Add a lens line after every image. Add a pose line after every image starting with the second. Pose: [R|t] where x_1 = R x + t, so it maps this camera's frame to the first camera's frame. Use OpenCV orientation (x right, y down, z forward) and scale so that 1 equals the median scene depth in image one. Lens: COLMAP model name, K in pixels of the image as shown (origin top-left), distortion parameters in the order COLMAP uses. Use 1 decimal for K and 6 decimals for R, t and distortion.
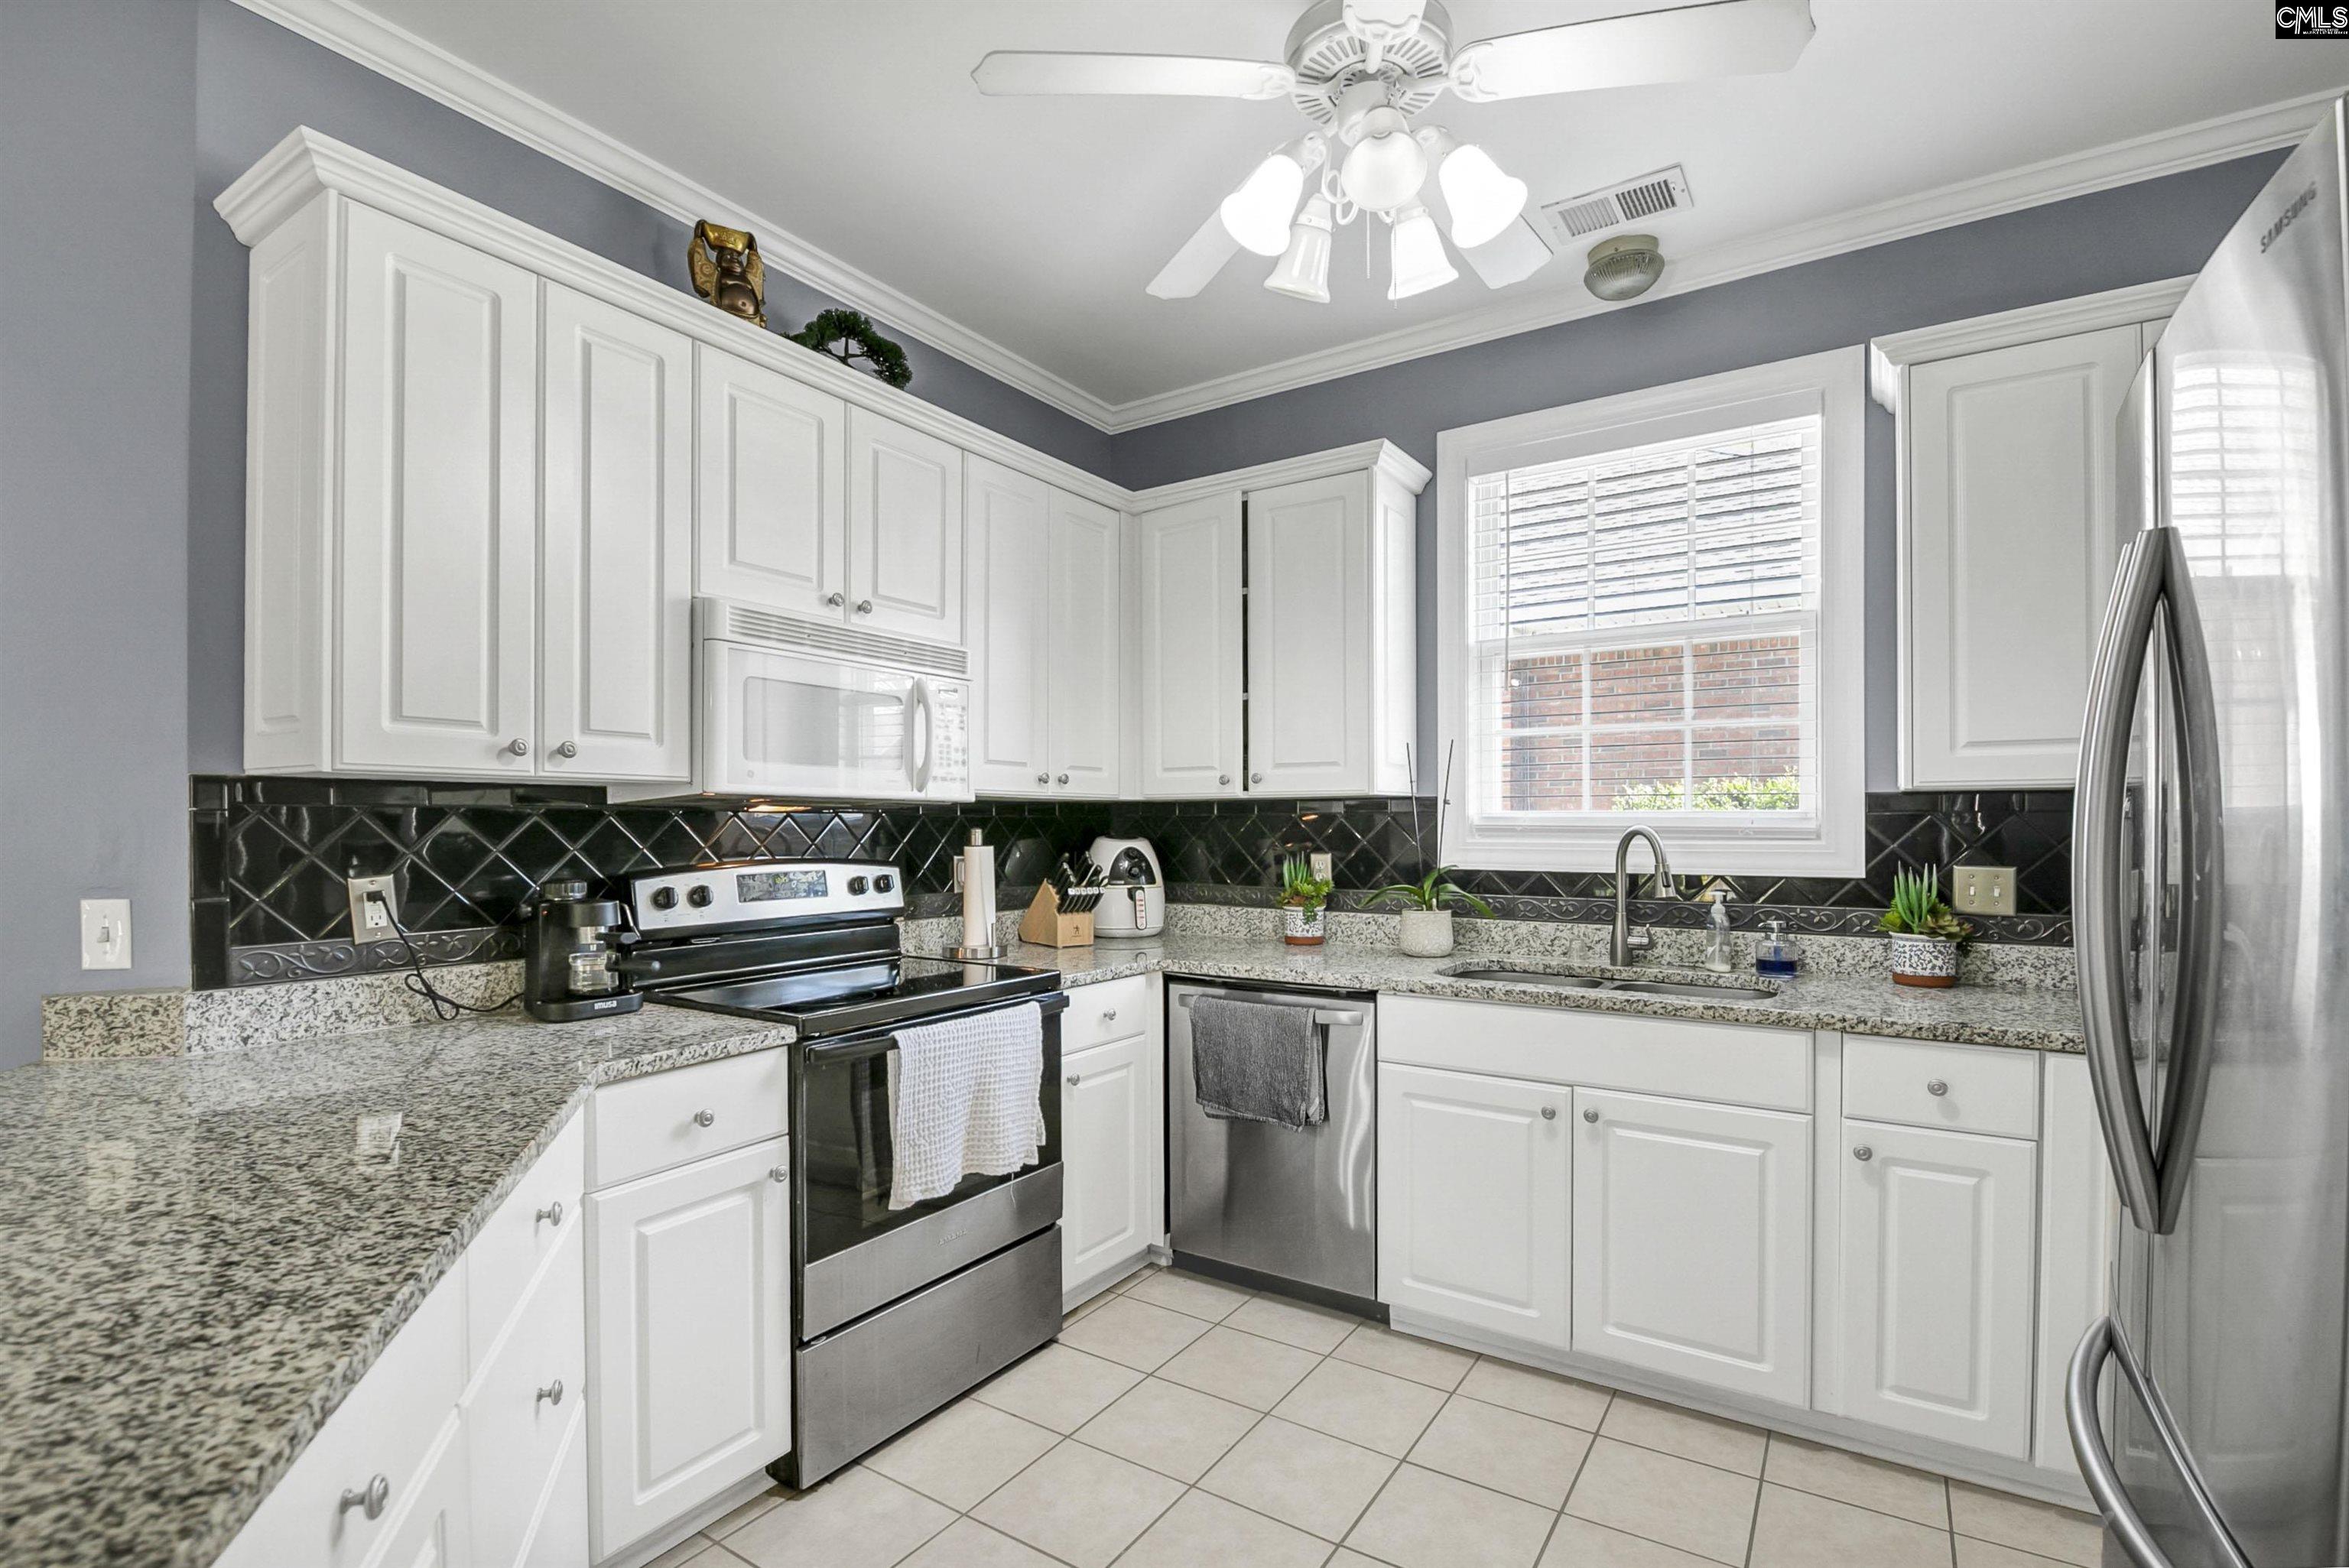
lens RADIAL K [[1059.0, 0, 1145.5], [0, 1059.0, 821.9], [0, 0, 1]] dist [-0.007545, -0.007630]
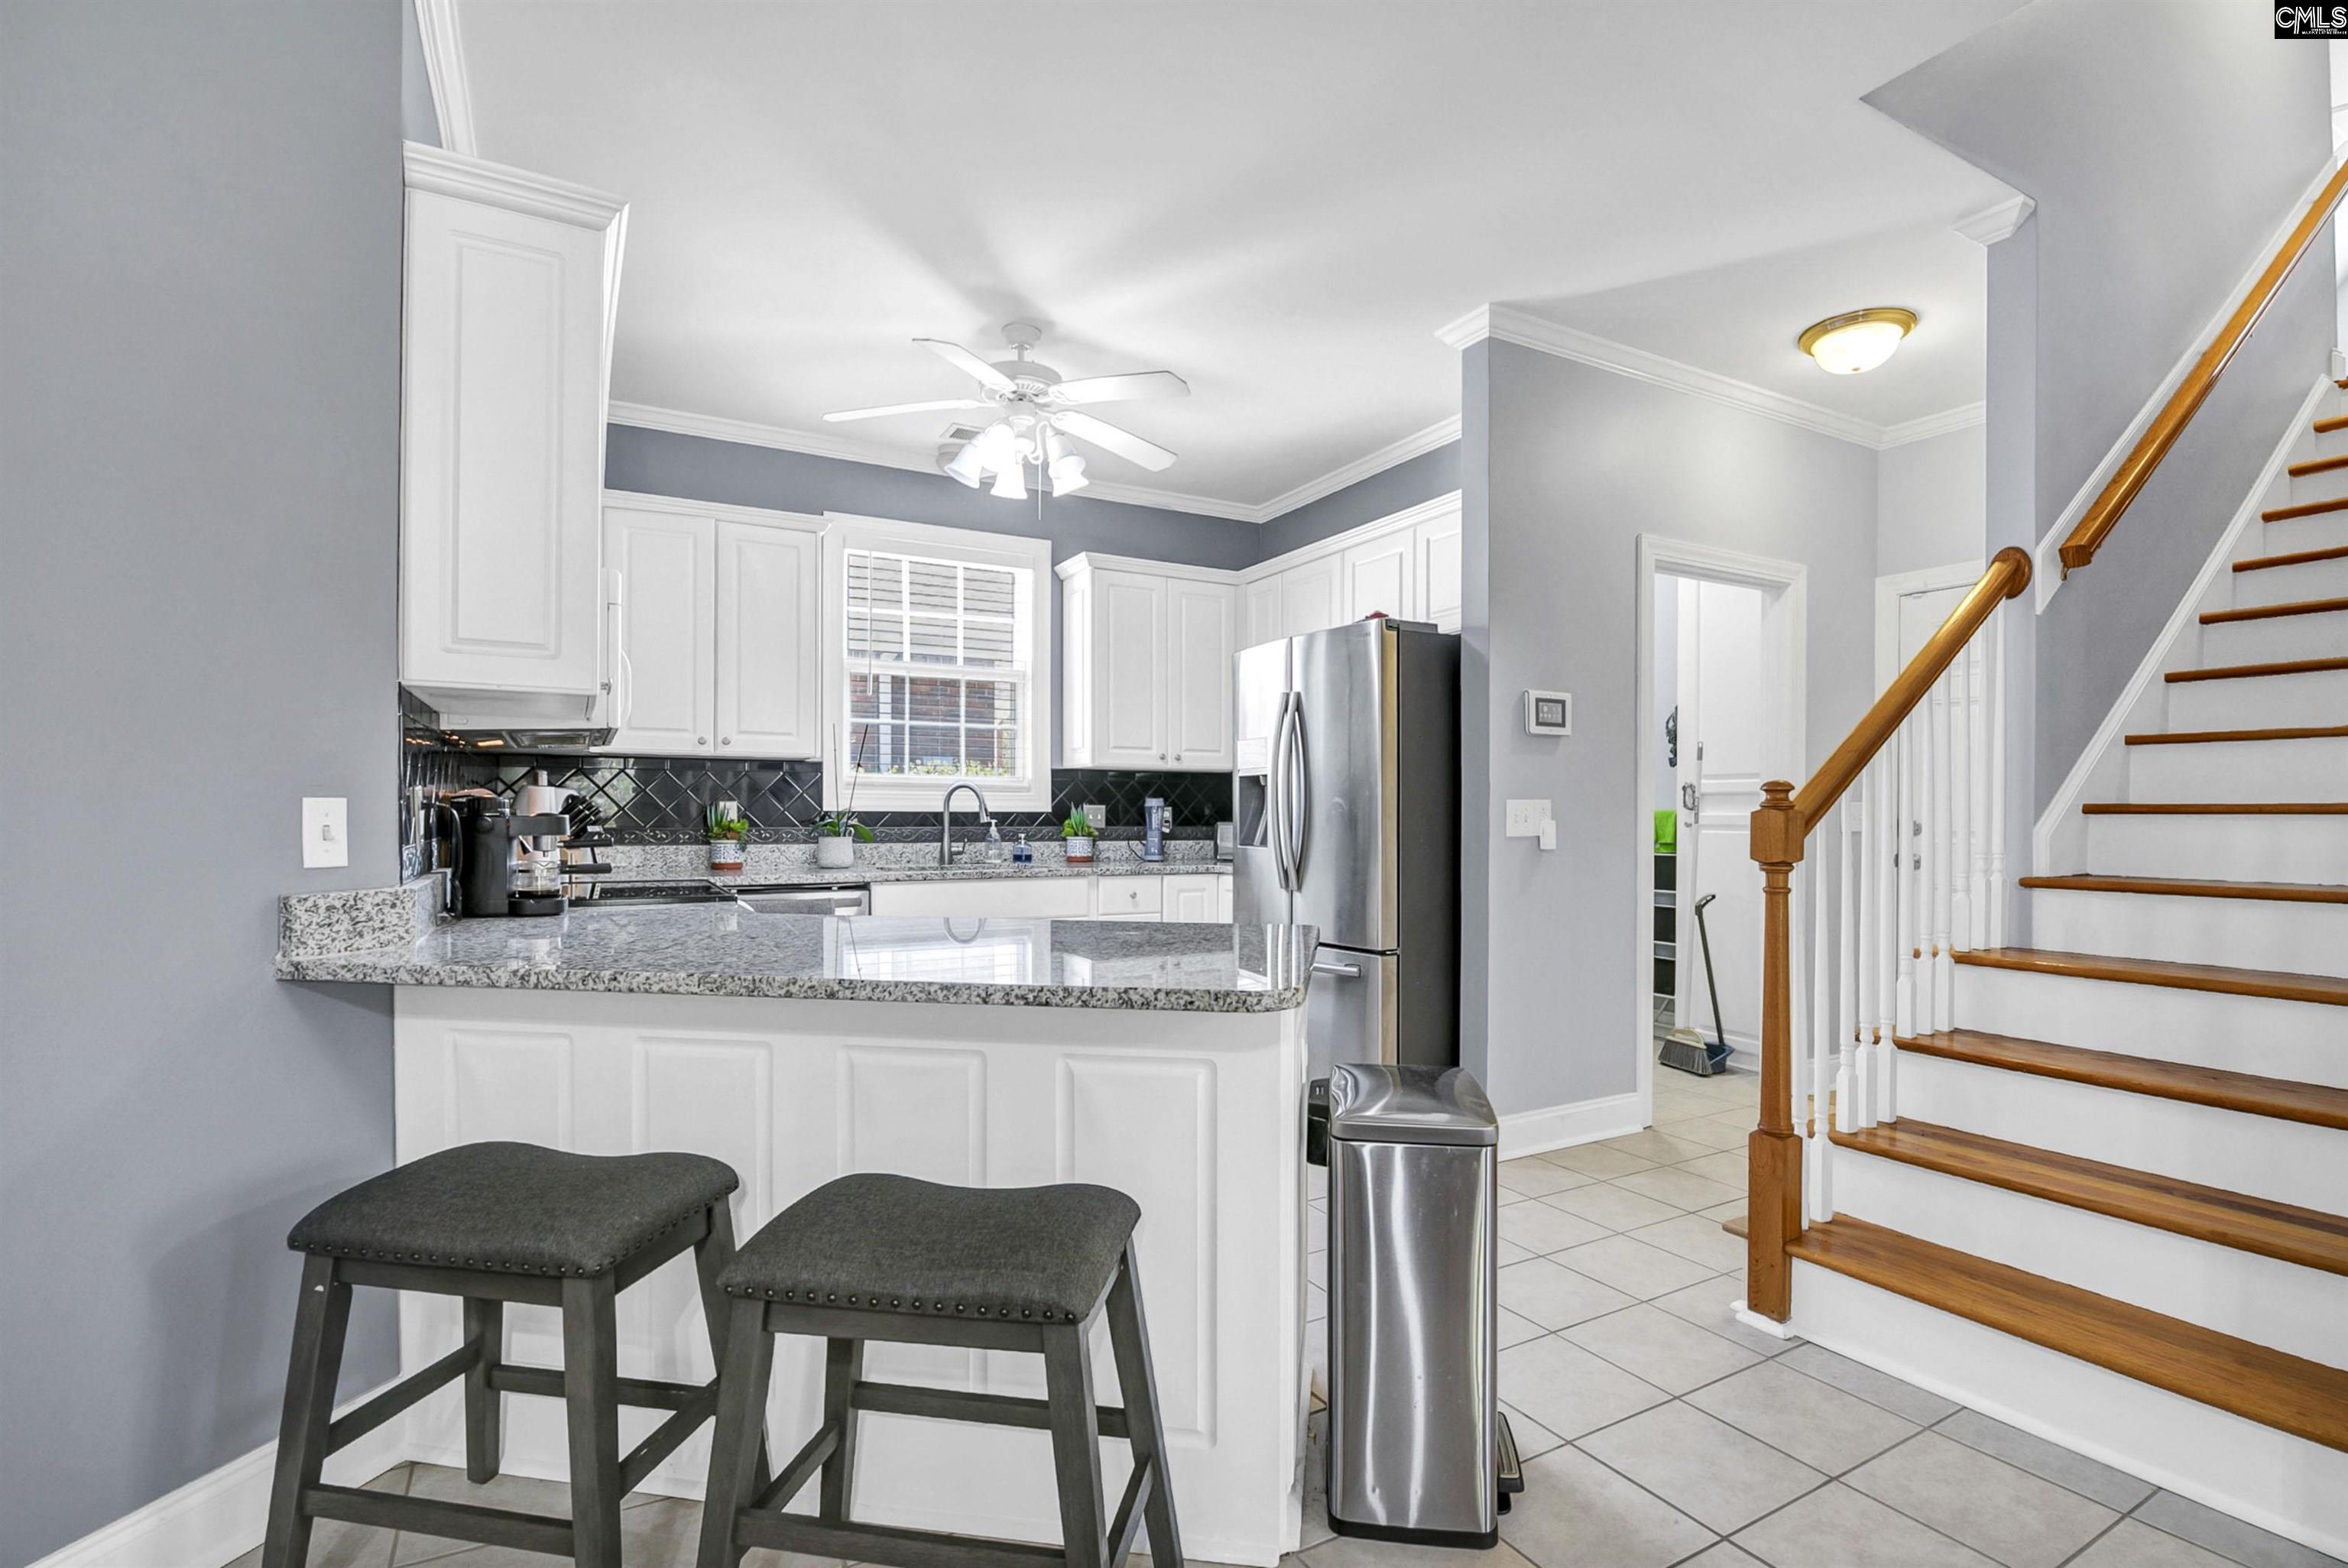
lens RADIAL K [[1058.5, 0, 1167.4], [0, 1058.5, 806.5], [0, 0, 1]] dist [-0.007545, -0.007630]
pose [[0.466602, 0.007638, 0.884434, -0.959701], [-0.005164, 0.999969, -0.005911, 0.053524], [-0.884452, -0.001809, 0.466627, -0.117132]]
